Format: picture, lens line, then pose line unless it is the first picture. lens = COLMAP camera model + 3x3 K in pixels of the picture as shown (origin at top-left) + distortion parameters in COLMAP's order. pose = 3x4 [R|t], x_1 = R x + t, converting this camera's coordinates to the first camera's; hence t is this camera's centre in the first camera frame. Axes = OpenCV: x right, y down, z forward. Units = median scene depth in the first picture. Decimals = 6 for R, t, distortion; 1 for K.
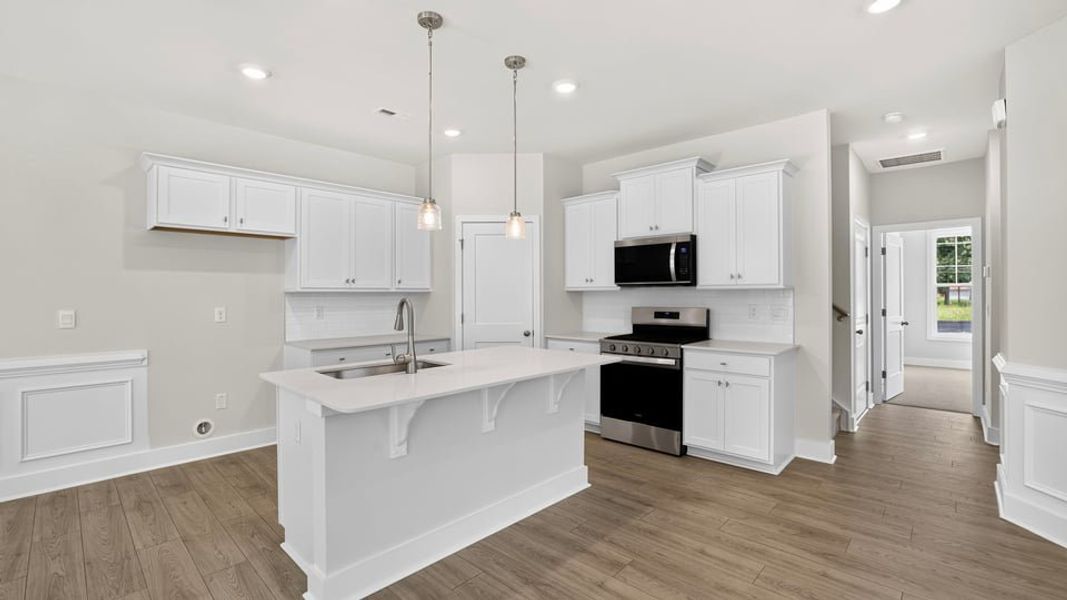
lens RADIAL K [[476.6, 0, 535.8], [0, 476.6, 293.1], [0, 0, 1]] dist [-0.001896, -0.000172]
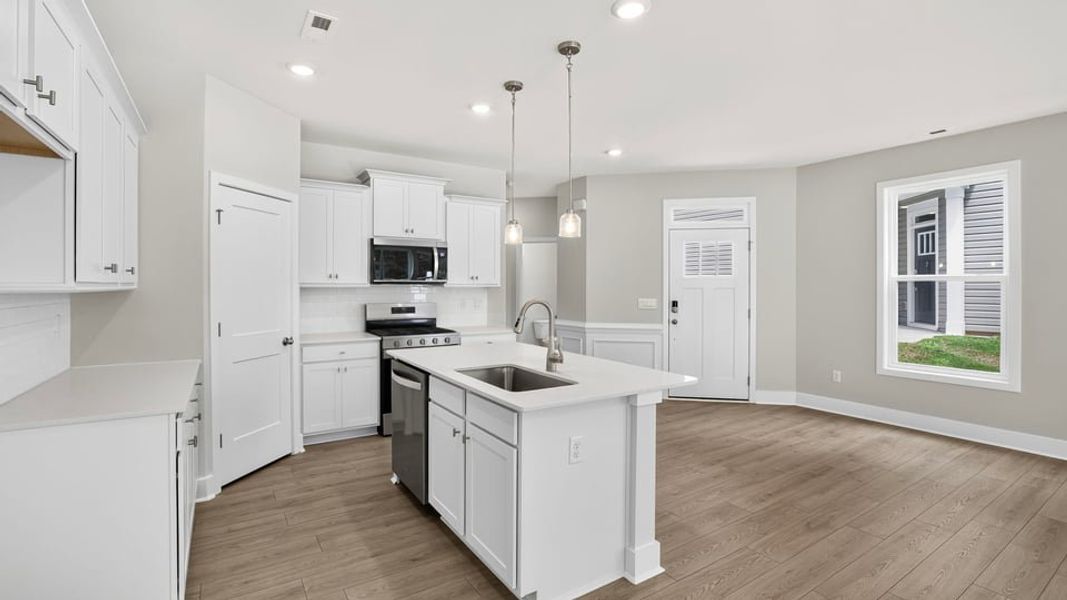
lens RADIAL K [[476.6, 0, 535.8], [0, 476.6, 293.1], [0, 0, 1]] dist [-0.001896, -0.000172]
pose [[0.231212, -0.010206, 0.972850, -0.736698], [0.001858, 0.999948, 0.010049, -0.003942], [-0.972902, -0.000516, 0.231218, 0.449023]]
